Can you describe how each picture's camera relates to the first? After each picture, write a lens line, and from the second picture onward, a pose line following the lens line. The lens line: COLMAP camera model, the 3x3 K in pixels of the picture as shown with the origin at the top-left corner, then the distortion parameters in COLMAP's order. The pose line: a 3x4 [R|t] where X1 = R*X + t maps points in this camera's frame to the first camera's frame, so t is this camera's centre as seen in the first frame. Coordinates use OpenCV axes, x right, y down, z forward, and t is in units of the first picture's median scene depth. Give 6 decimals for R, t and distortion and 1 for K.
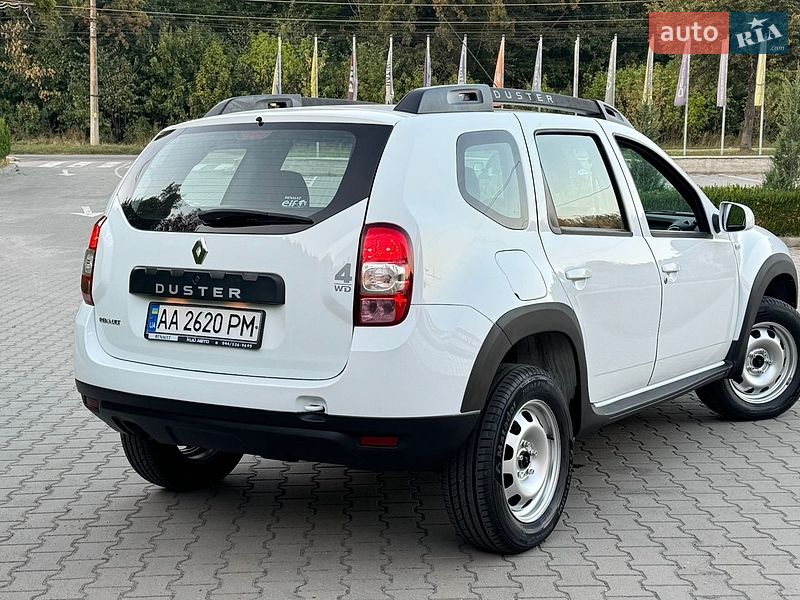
lens RADIAL K [[1217.1, 0, 400.0], [0, 1217.1, 300.0], [0, 0, 1]] dist [0.119941, -0.019863]
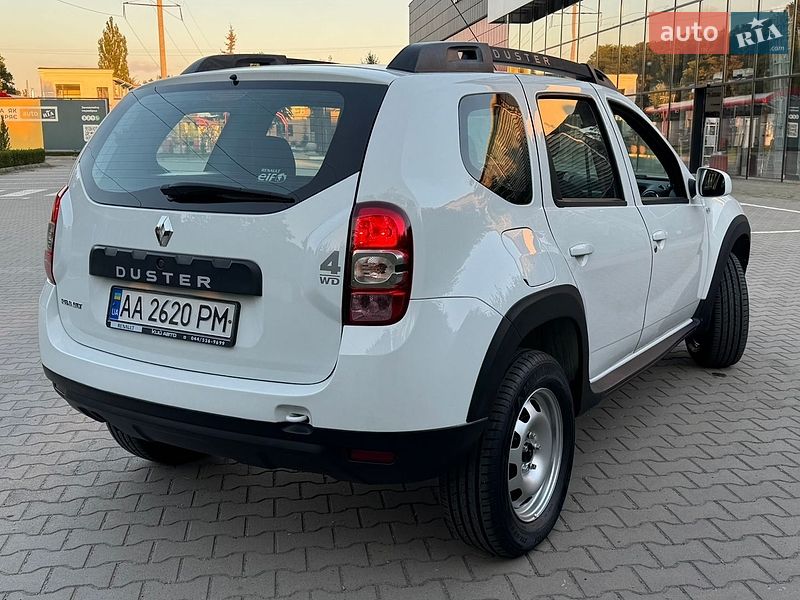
lens RADIAL K [[875.4, 0, 394.7], [0, 875.4, 299.5], [0, 0, 1]] dist [0.192897, -0.391268]
pose [[0.999721, 0.000558, 0.023593, -0.014895], [-0.002485, 0.996652, 0.081725, -0.042461], [-0.023468, -0.081760, 0.996376, 0.358081]]
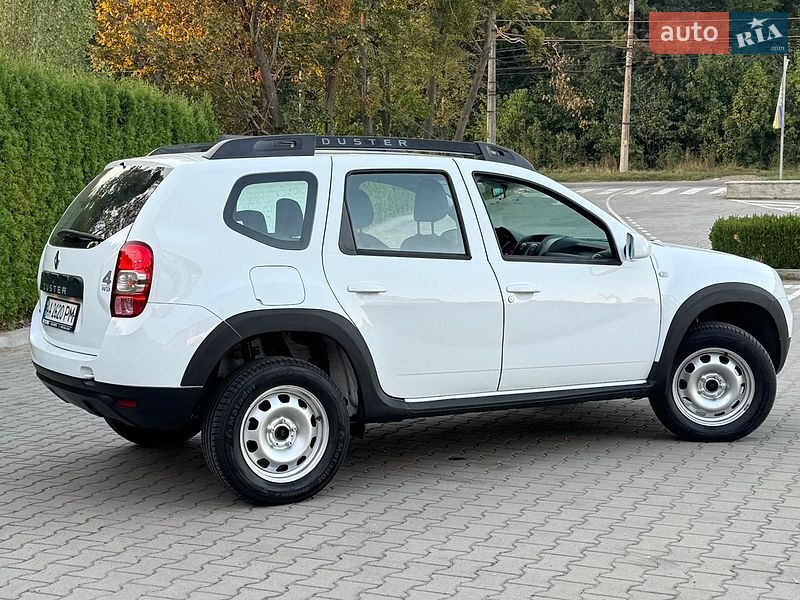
lens RADIAL K [[1238.5, 0, 400.0], [0, 1238.5, 300.0], [0, 0, 1]] dist [0.168125, -0.082059]
pose [[0.899232, 0.037236, -0.435884, 0.788224], [-0.046947, 0.998831, -0.011525, 0.003359], [0.434945, 0.030827, 0.899929, -0.106562]]
